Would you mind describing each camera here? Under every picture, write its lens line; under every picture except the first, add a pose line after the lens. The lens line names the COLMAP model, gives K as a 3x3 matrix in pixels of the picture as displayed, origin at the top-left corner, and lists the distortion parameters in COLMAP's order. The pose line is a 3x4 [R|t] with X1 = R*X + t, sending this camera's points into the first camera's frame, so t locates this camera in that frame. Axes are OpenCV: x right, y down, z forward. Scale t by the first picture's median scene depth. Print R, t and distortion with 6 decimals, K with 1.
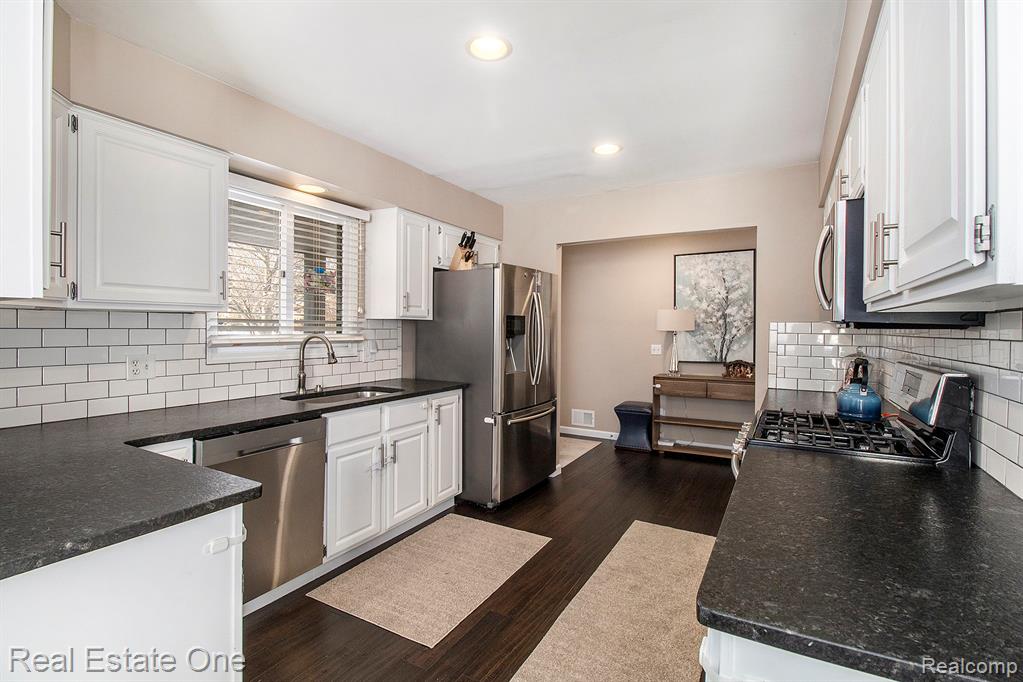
lens RADIAL K [[481.4, 0, 515.4], [0, 481.4, 320.8], [0, 0, 1]] dist [-0.002611, -0.001180]
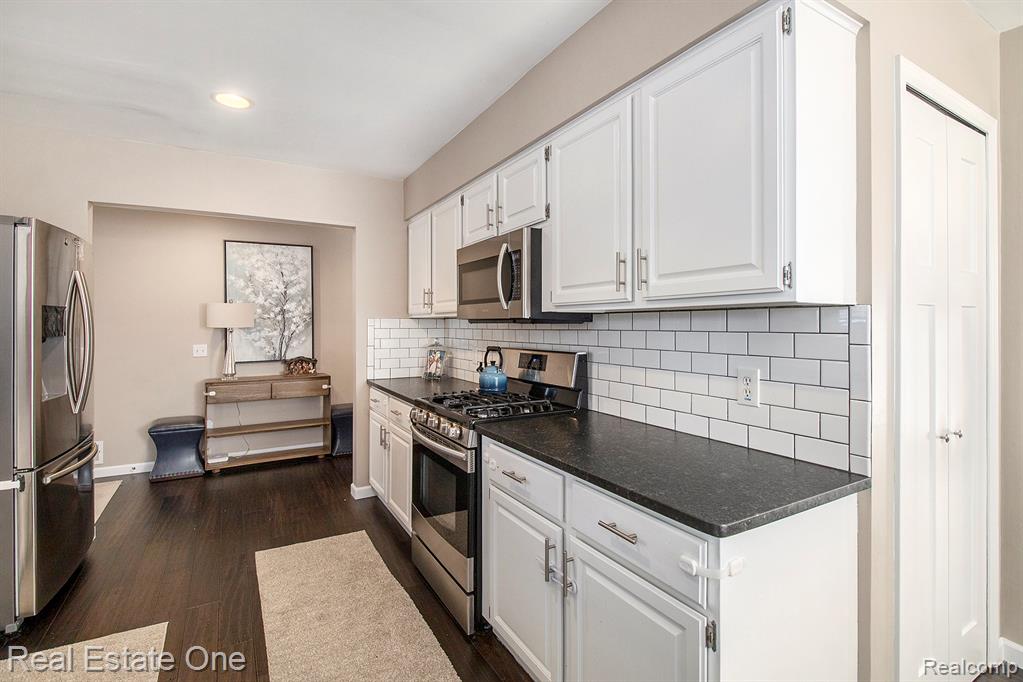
lens RADIAL K [[481.4, 0, 515.4], [0, 481.4, 320.8], [0, 0, 1]] dist [-0.002611, -0.001180]
pose [[0.506338, -0.000869, 0.862335, -0.159287], [-0.006733, 0.999965, 0.004962, 0.000415], [-0.862309, -0.008319, 0.506315, 0.117314]]
